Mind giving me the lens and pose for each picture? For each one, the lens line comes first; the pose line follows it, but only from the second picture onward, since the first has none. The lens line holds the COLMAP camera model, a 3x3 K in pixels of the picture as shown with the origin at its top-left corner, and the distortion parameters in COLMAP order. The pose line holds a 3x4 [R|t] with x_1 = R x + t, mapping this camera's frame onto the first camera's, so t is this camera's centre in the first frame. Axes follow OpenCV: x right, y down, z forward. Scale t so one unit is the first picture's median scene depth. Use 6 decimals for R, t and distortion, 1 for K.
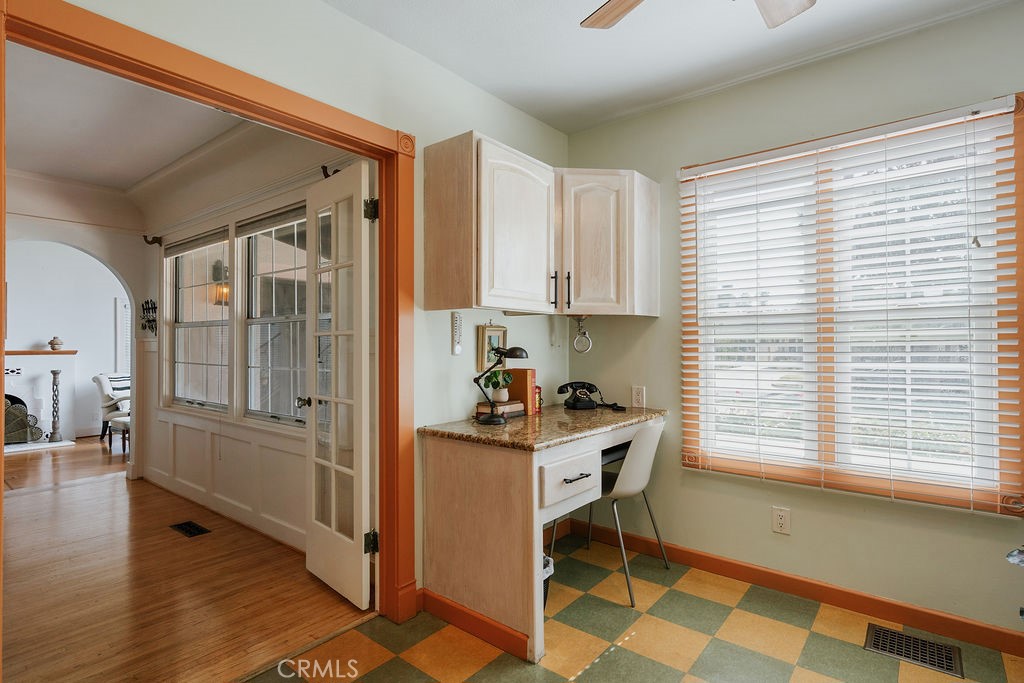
lens RADIAL K [[524.5, 0, 512.0], [0, 524.5, 341.5], [0, 0, 1]] dist [0.006822, 0.001685]
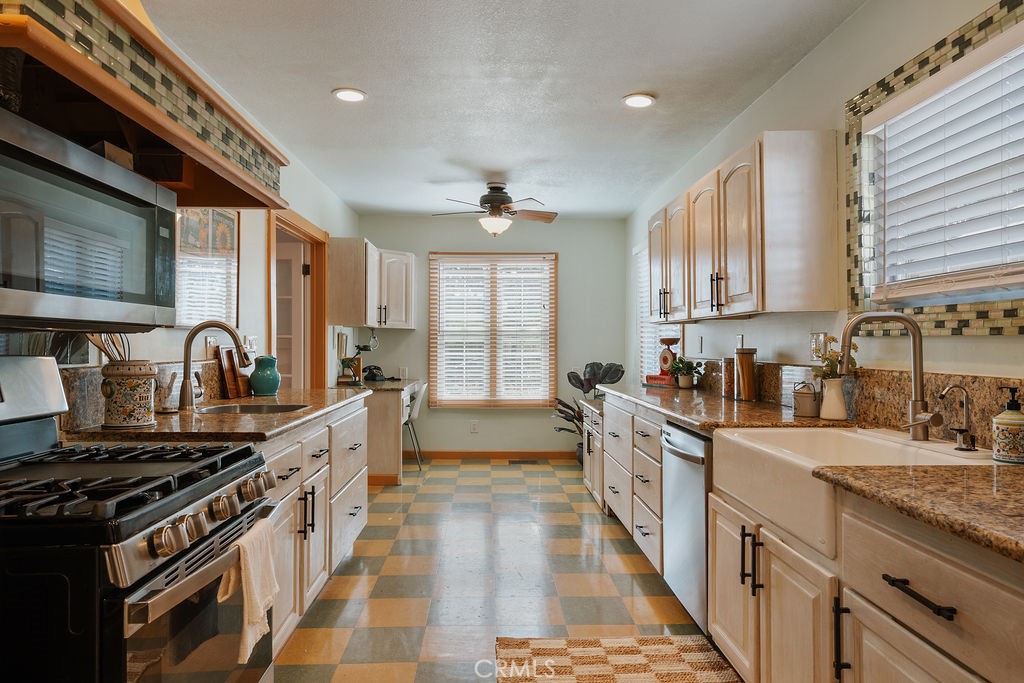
lens RADIAL K [[599.7, 0, 512.0], [0, 599.7, 341.5], [0, 0, 1]] dist [0.000374, 0.000076]
pose [[0.754029, 0.009639, 0.656771, -0.986257], [-0.009846, 0.999946, -0.003371, -0.000426], [-0.656768, -0.003925, 0.754083, -0.950516]]
